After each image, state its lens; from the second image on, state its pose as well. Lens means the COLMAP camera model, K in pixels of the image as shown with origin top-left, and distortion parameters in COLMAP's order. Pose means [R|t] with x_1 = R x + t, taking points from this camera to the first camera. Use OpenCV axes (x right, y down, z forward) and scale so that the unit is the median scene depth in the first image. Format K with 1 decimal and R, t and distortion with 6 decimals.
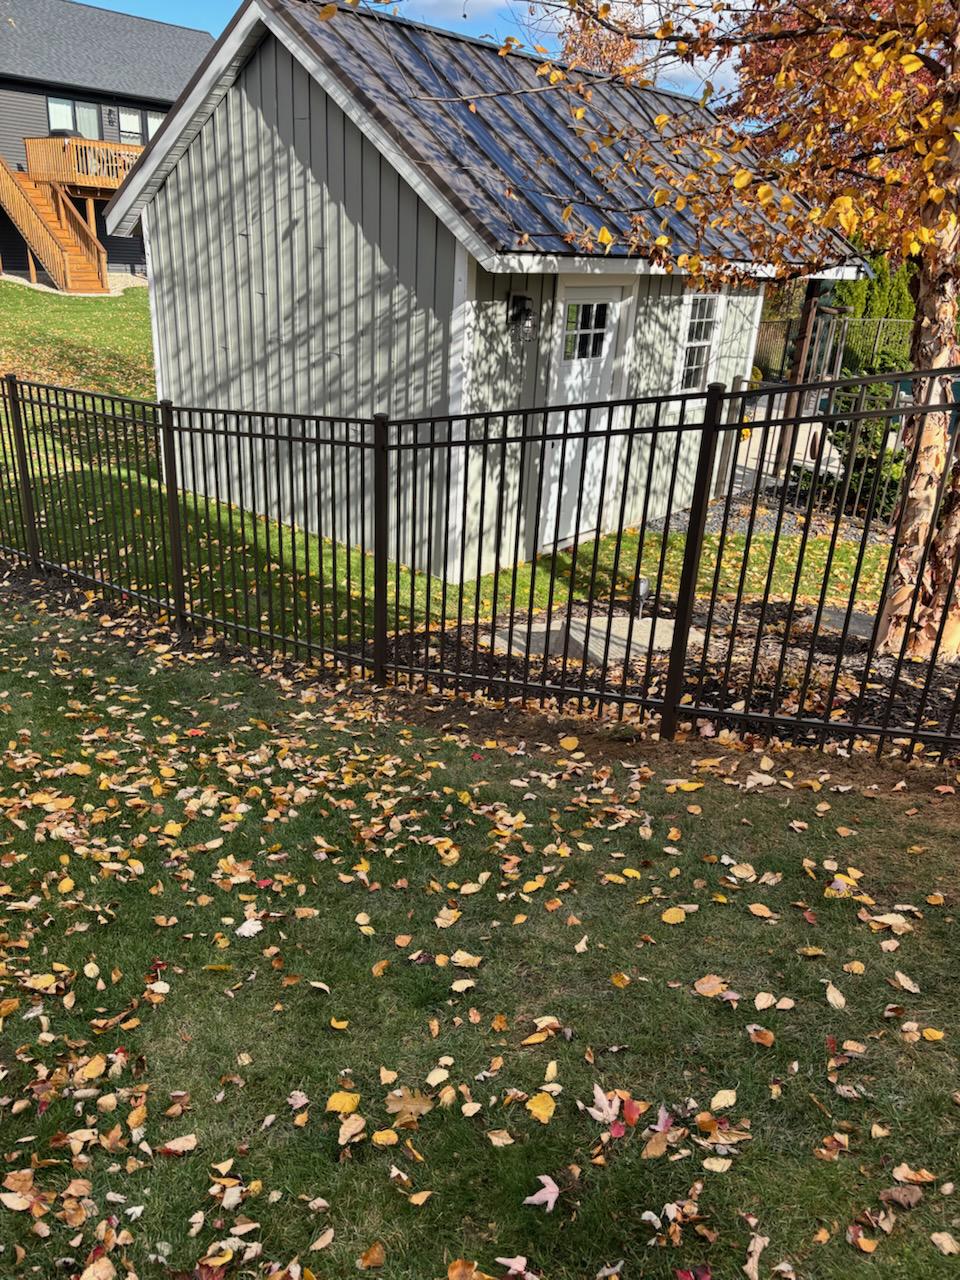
lens RADIAL K [[940.1, 0, 479.3], [0, 940.1, 641.3], [0, 0, 1]] dist [0.028810, -0.031639]
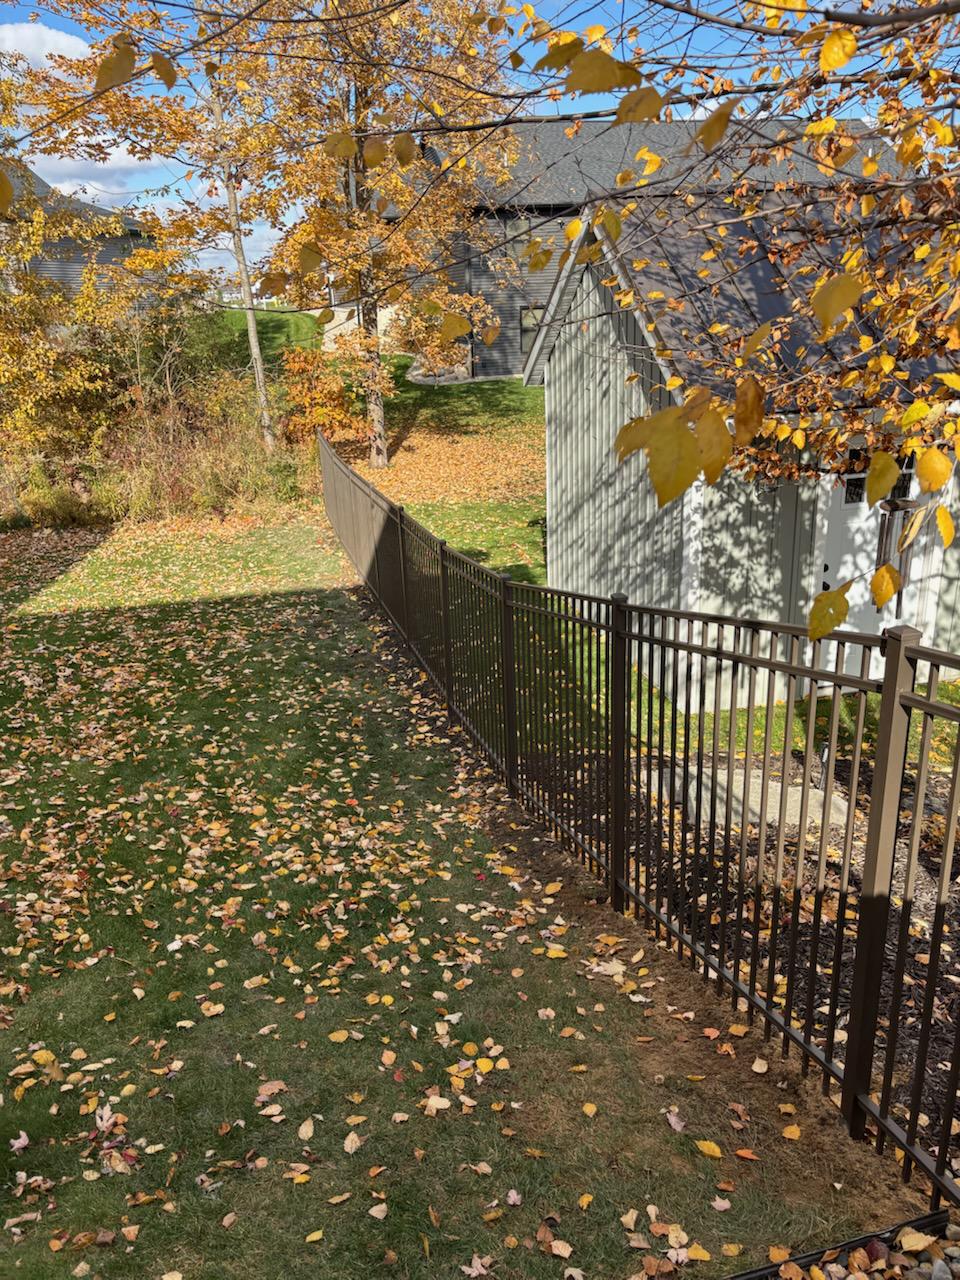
lens RADIAL K [[940.1, 0, 478.7], [0, 940.1, 637.5], [0, 0, 1]] dist [0.028810, -0.031639]
pose [[0.798398, 0.116967, -0.590660, 0.431839], [-0.156529, 0.987543, -0.016020, -0.100918], [0.581429, 0.105246, 0.806761, 0.016498]]
